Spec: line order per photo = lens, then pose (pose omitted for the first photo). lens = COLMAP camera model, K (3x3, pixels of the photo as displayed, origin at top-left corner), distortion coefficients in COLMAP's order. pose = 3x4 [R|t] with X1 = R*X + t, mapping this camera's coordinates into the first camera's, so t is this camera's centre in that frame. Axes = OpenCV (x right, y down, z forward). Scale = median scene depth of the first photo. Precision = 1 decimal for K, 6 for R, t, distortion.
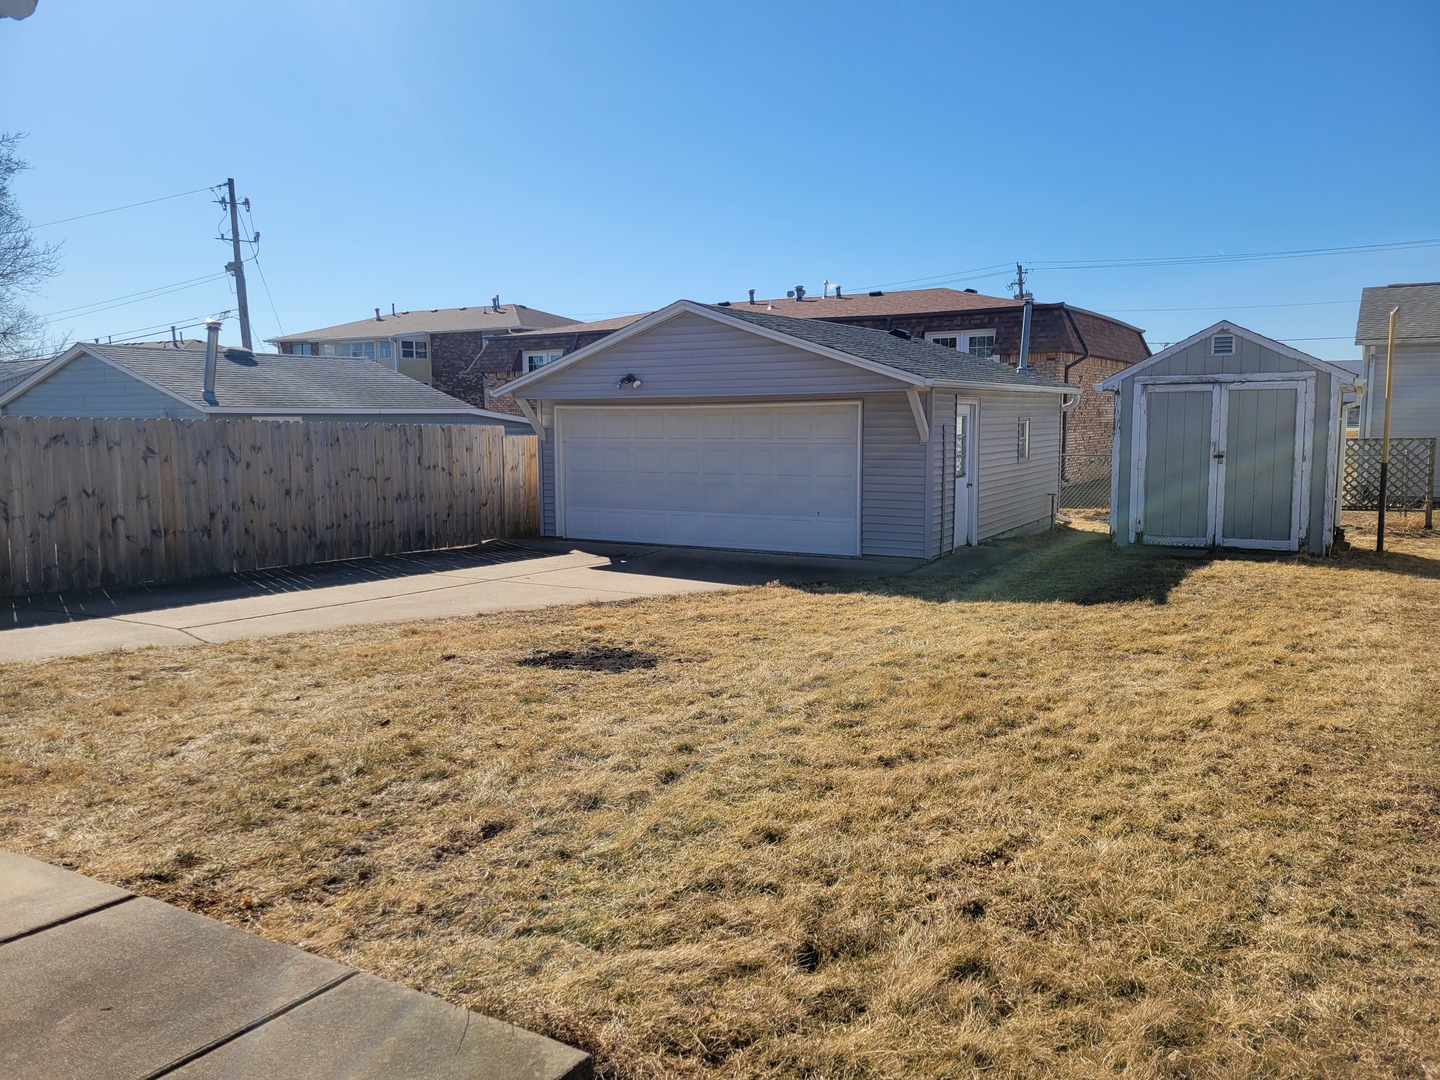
lens RADIAL K [[1085.0, 0, 721.1], [0, 1085.0, 543.4], [0, 0, 1]] dist [0.014943, 0.003126]
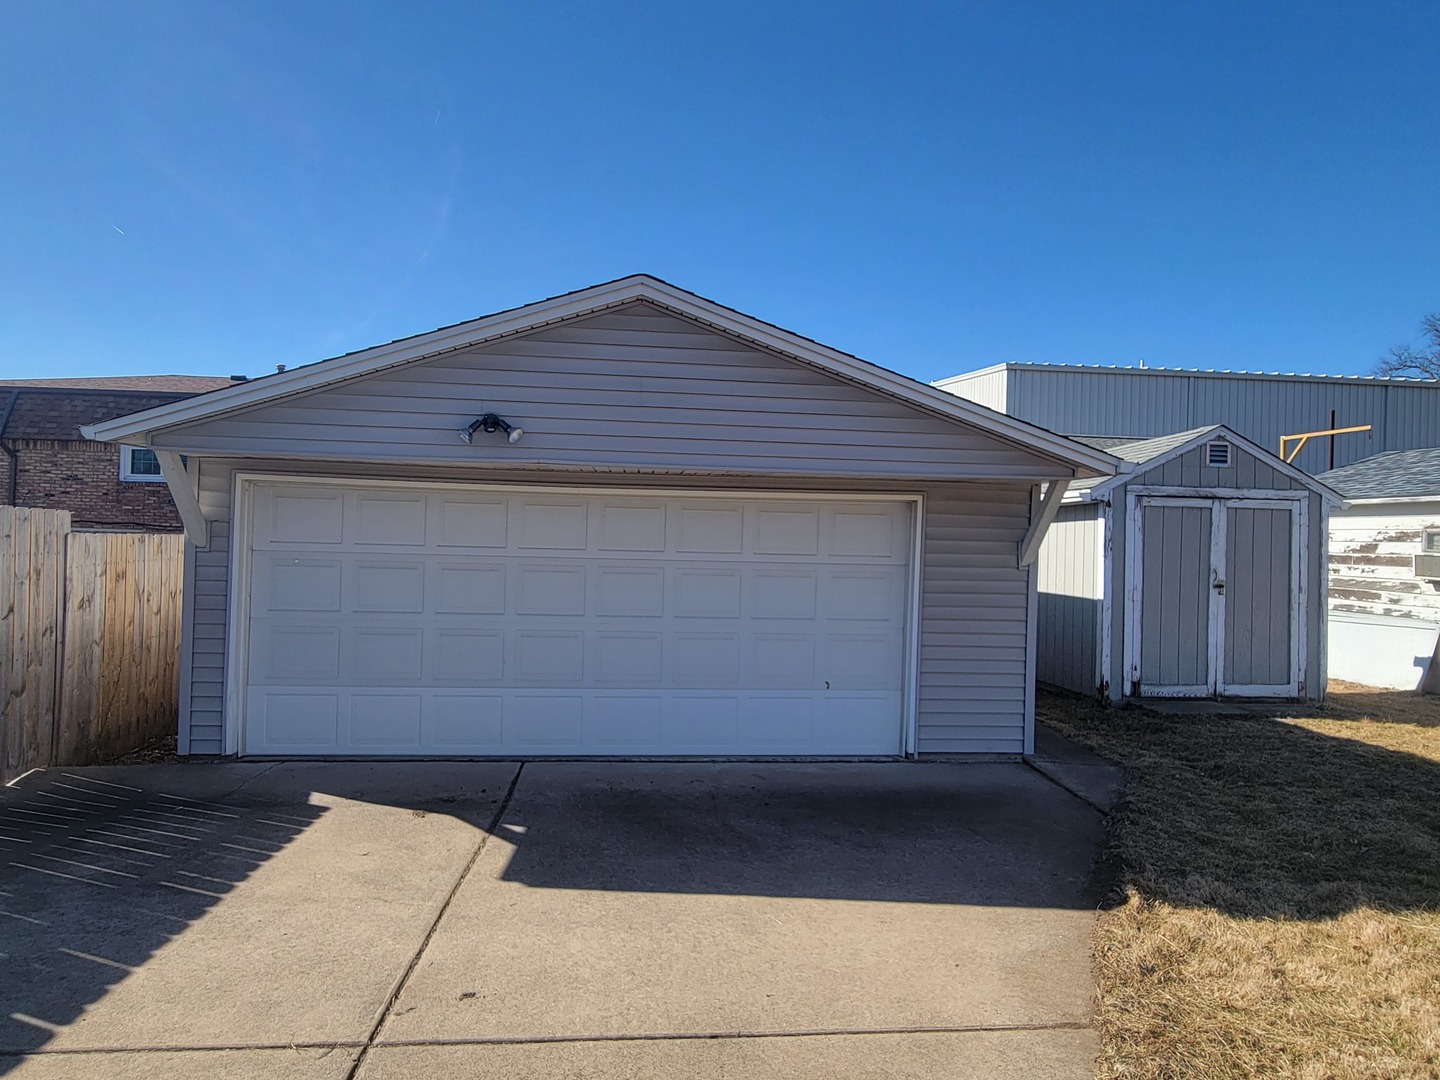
lens RADIAL K [[900.4, 0, 720.4], [0, 900.4, 530.9], [0, 0, 1]] dist [-0.003689, 0.000732]
pose [[0.803231, 0.033001, 0.594752, -0.249229], [0.035401, 0.994055, -0.102968, -0.062969], [-0.594614, 0.103762, 0.797287, 0.656879]]
